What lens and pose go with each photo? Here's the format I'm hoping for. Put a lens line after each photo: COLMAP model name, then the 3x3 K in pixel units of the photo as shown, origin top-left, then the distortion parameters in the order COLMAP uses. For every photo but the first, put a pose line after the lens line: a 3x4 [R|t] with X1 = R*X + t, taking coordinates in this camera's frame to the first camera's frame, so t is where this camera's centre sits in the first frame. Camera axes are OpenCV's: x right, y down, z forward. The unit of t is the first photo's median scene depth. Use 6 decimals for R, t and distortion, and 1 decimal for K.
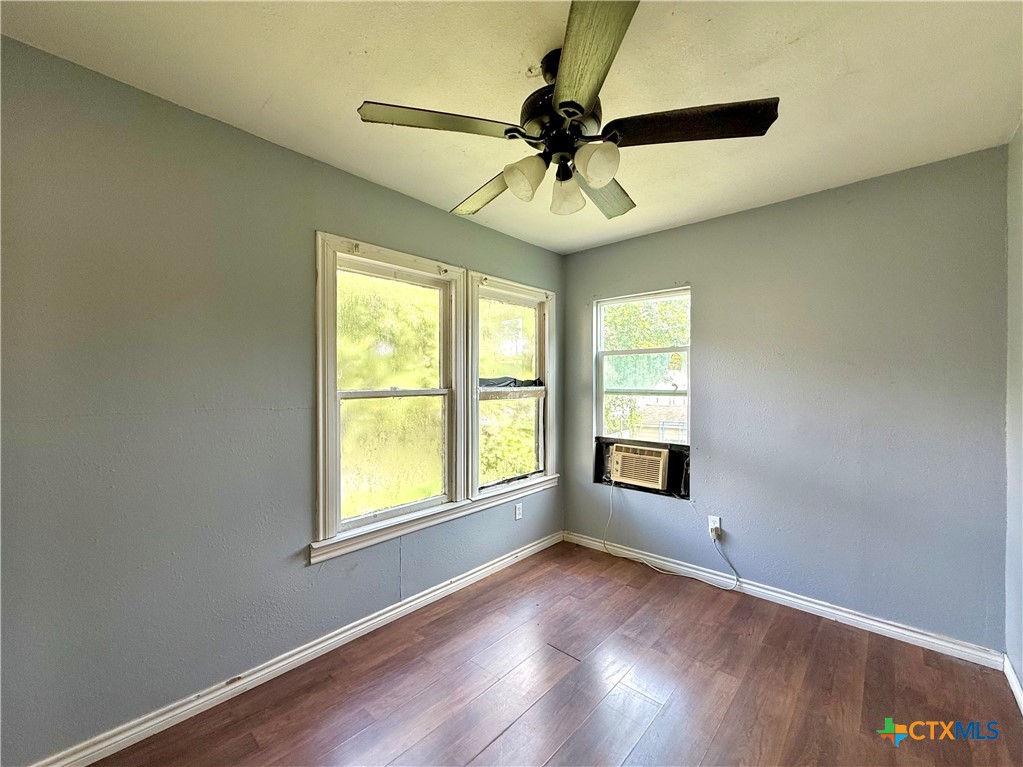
lens RADIAL K [[406.1, 0, 505.7], [0, 406.1, 381.1], [0, 0, 1]] dist [-0.004563, 0.001496]
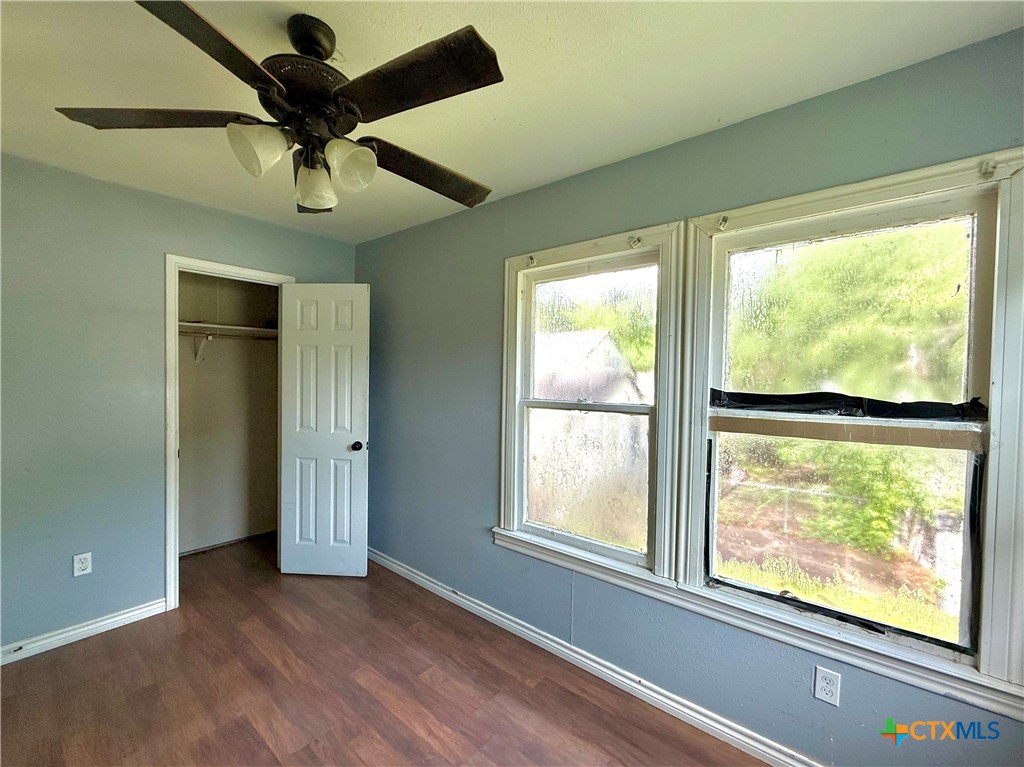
lens RADIAL K [[406.5, 0, 502.3], [0, 406.5, 390.4], [0, 0, 1]] dist [-0.004563, 0.001496]
pose [[0.087350, 0.021167, -0.995953, 0.571983], [-0.025751, 0.999488, 0.018984, -0.016325], [0.995845, 0.023988, 0.087851, 0.743253]]
